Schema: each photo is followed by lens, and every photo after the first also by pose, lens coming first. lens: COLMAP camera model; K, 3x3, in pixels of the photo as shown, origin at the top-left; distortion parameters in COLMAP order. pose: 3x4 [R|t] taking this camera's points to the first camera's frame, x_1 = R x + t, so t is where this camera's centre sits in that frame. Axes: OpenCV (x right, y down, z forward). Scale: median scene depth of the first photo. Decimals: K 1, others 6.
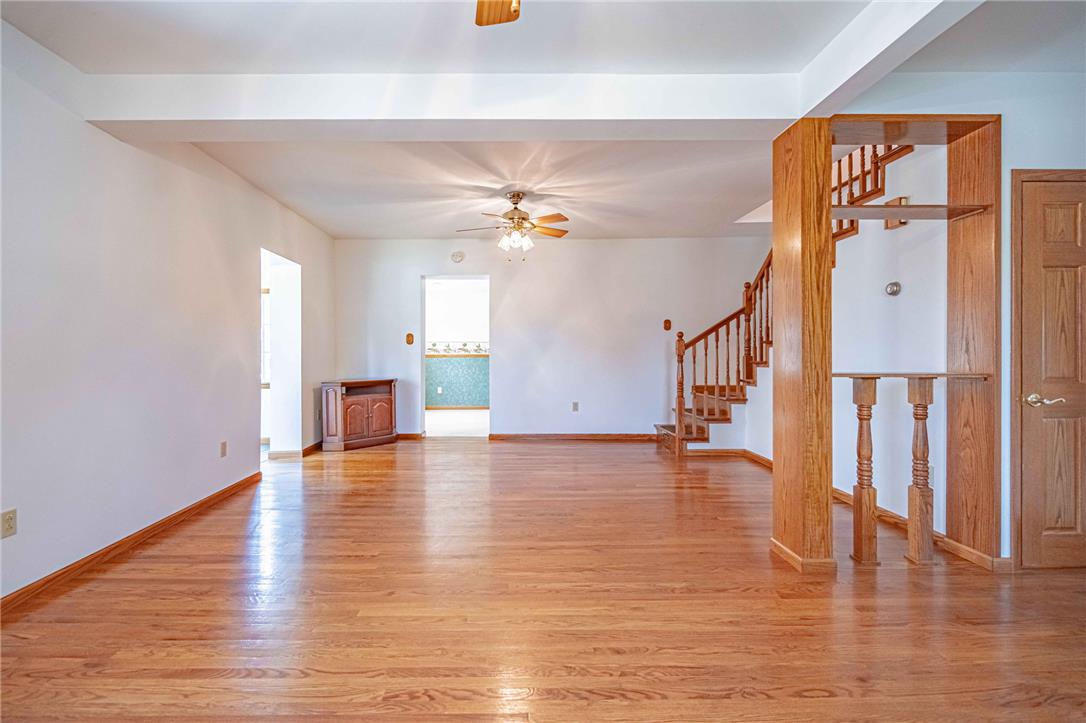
lens RADIAL K [[500.9, 0, 527.2], [0, 500.9, 351.4], [0, 0, 1]] dist [-0.001523, 0.000173]
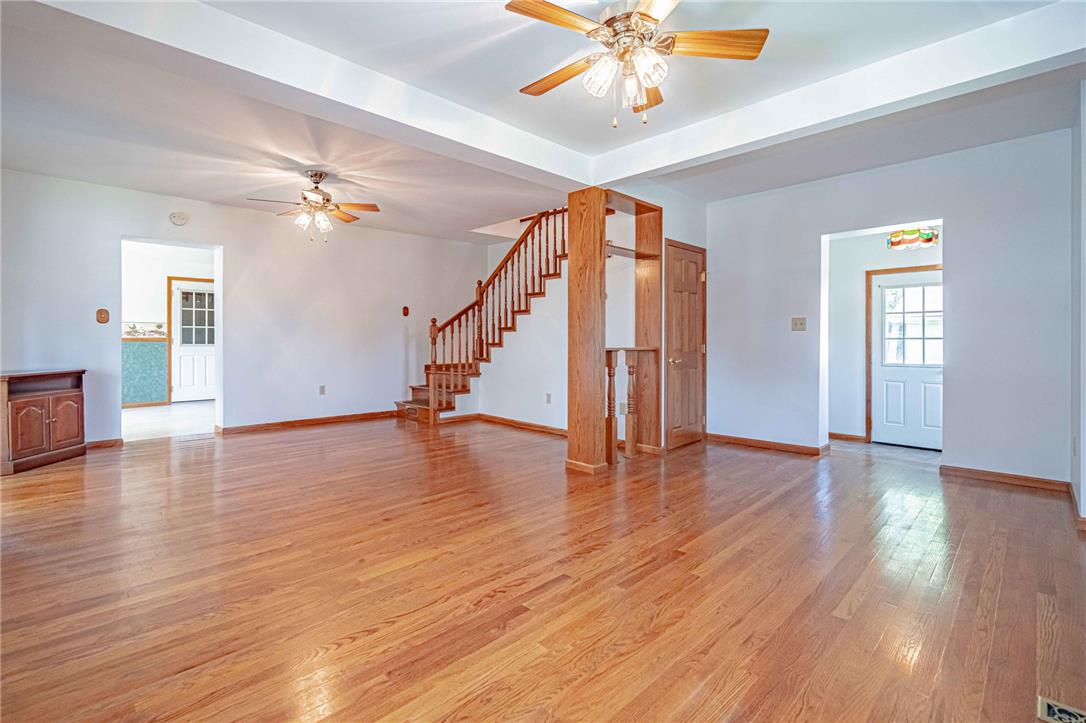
lens RADIAL K [[497.1, 0, 540.2], [0, 497.1, 338.1], [0, 0, 1]] dist [-0.002290, 0.000011]
pose [[0.719207, 0.003130, 0.694789, -0.322460], [-0.004524, 0.999990, 0.000178, 0.005910], [-0.694781, -0.003272, 0.719214, -0.004304]]
